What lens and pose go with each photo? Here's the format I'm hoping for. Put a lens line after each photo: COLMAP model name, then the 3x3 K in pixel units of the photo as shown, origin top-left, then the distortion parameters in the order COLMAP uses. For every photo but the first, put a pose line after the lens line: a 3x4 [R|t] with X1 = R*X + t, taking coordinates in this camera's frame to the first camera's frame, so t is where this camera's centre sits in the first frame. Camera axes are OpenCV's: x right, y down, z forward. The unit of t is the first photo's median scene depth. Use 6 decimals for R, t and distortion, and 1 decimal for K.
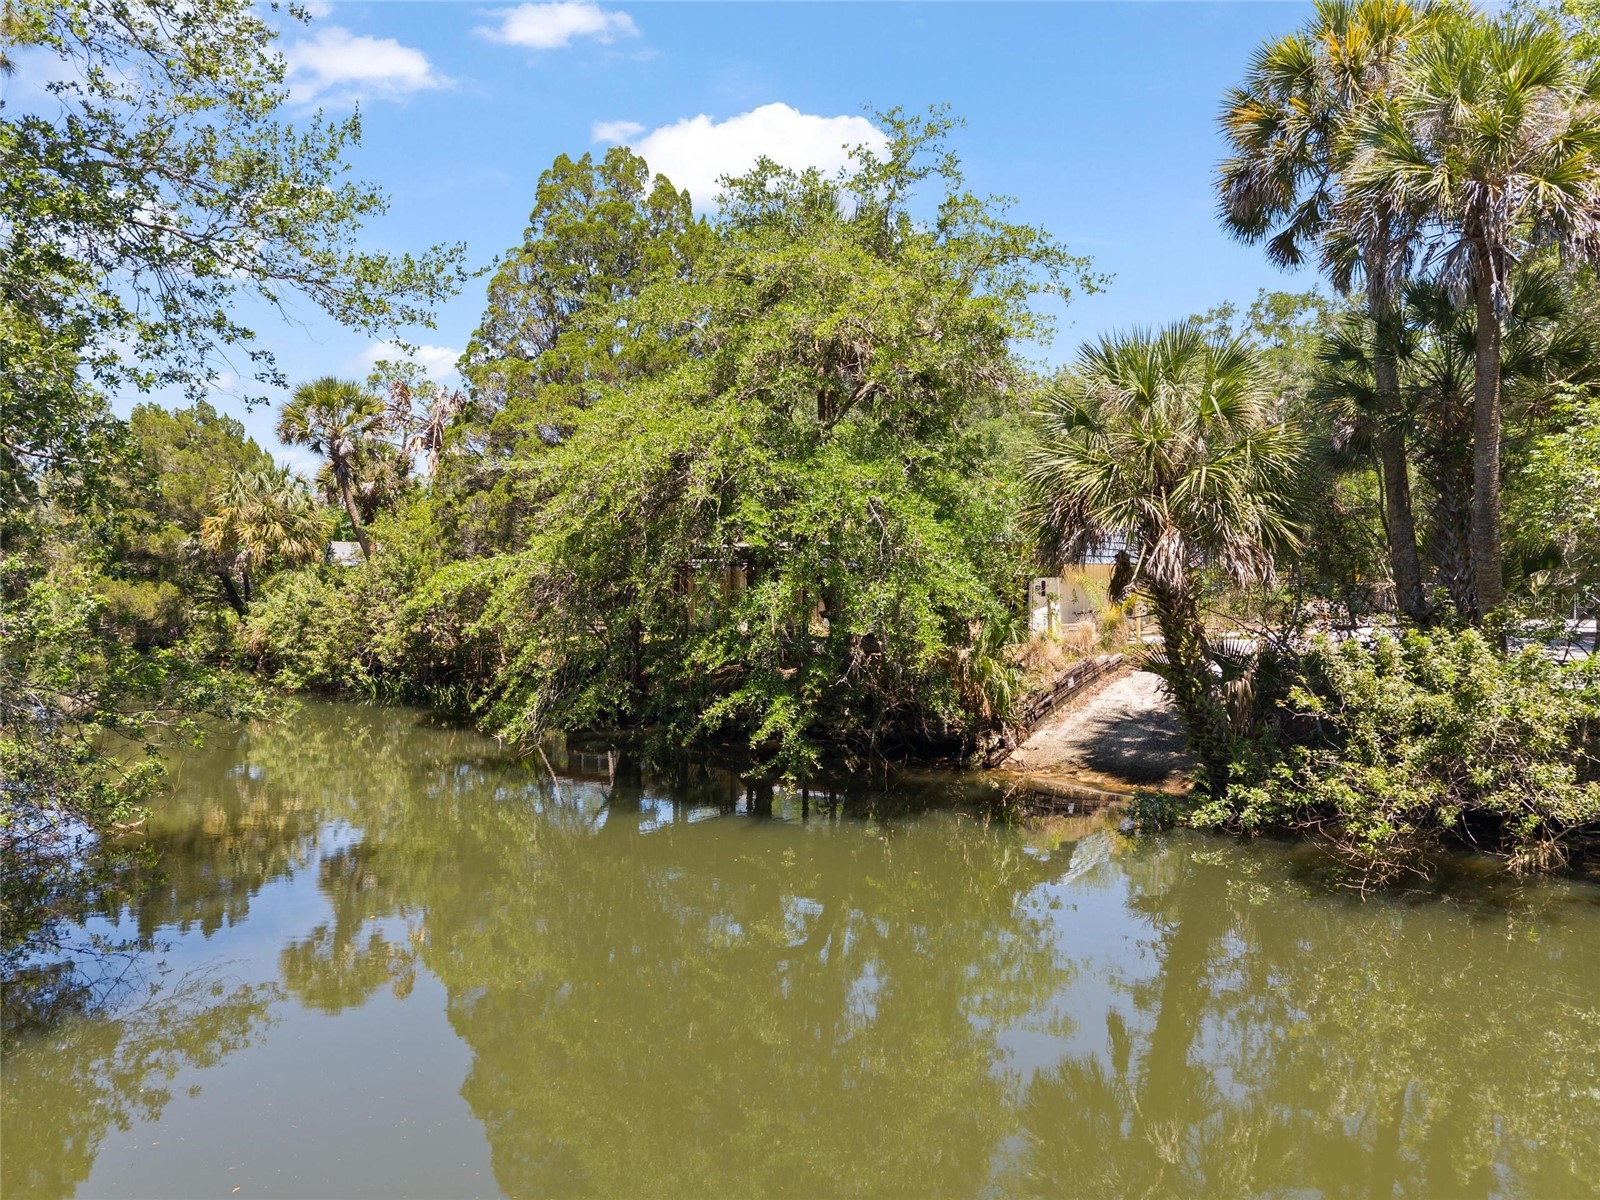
lens RADIAL K [[1110.7, 0, 800.0], [0, 1110.7, 600.0], [0, 0, 1]] dist [0.099561, -0.140431]
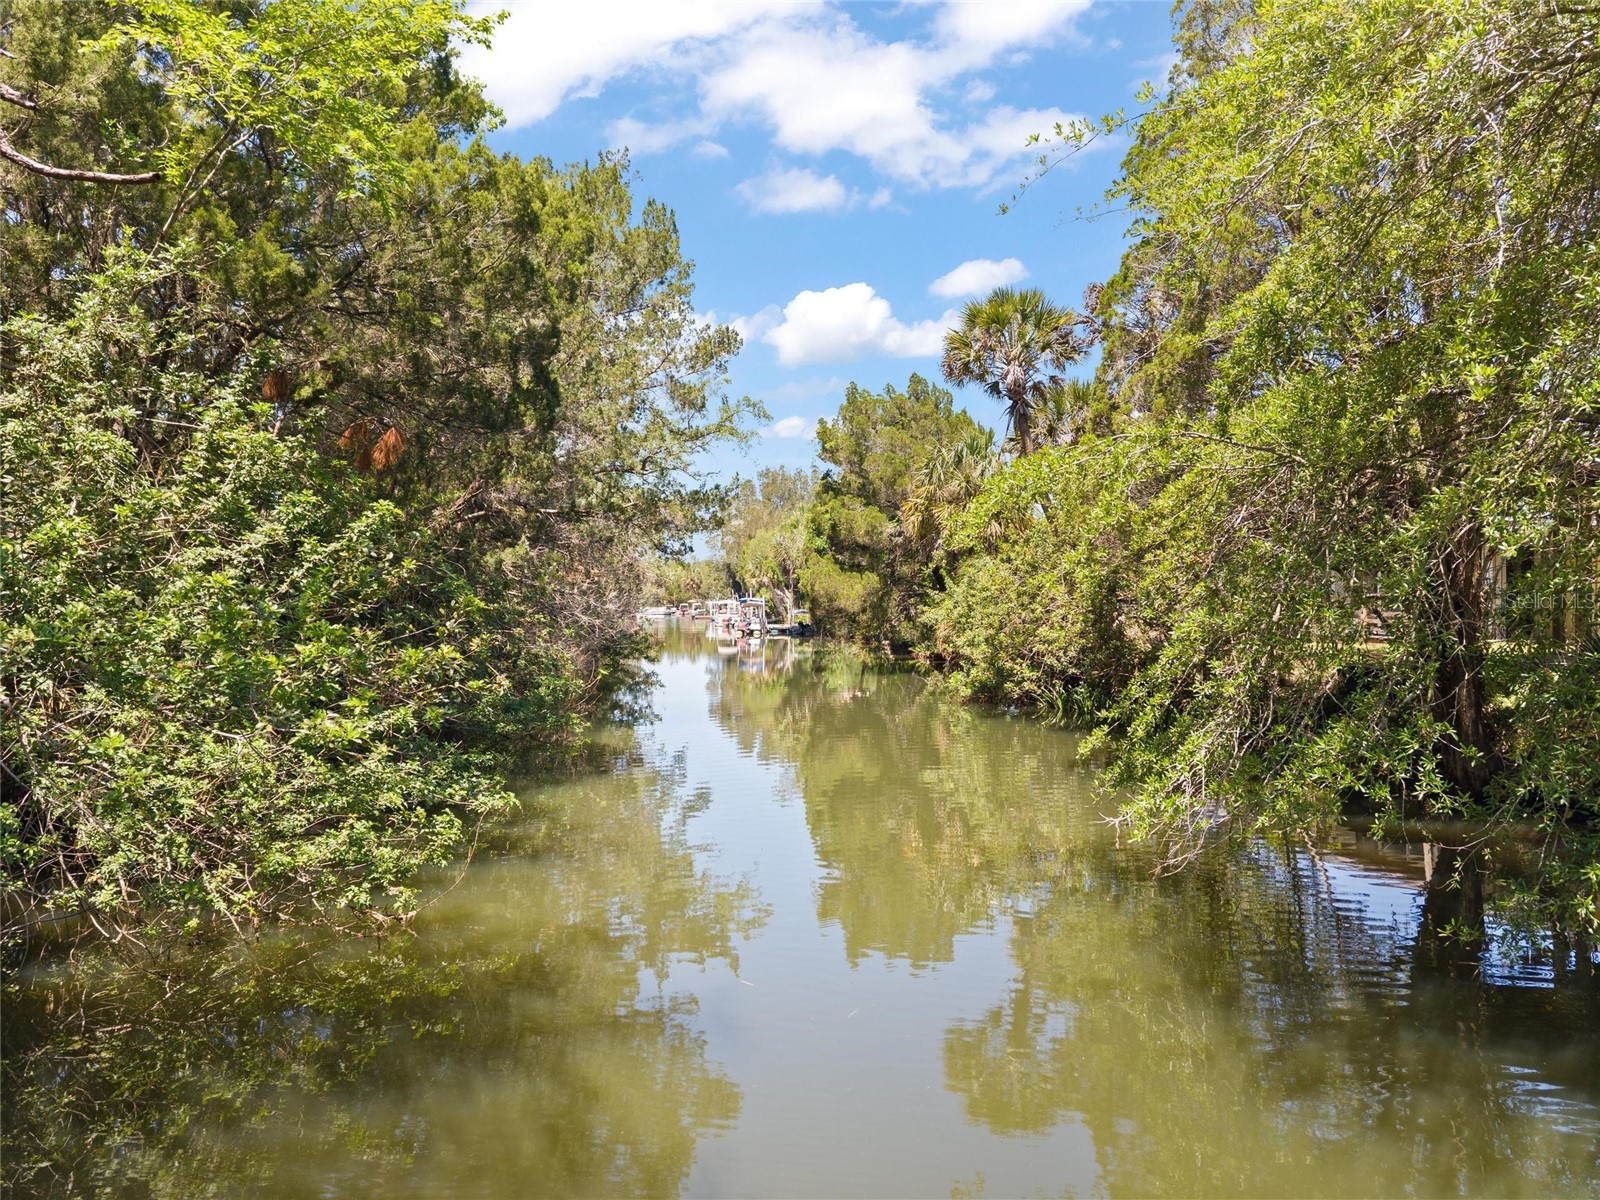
lens RADIAL K [[1110.7, 0, 800.0], [0, 1110.7, 600.0], [0, 0, 1]] dist [0.099561, -0.140431]
pose [[0.775964, 0.000827, -0.630776, -0.046444], [-0.012526, 0.999822, -0.014097, 0.023434], [0.630653, 0.018840, 0.775837, 0.323092]]
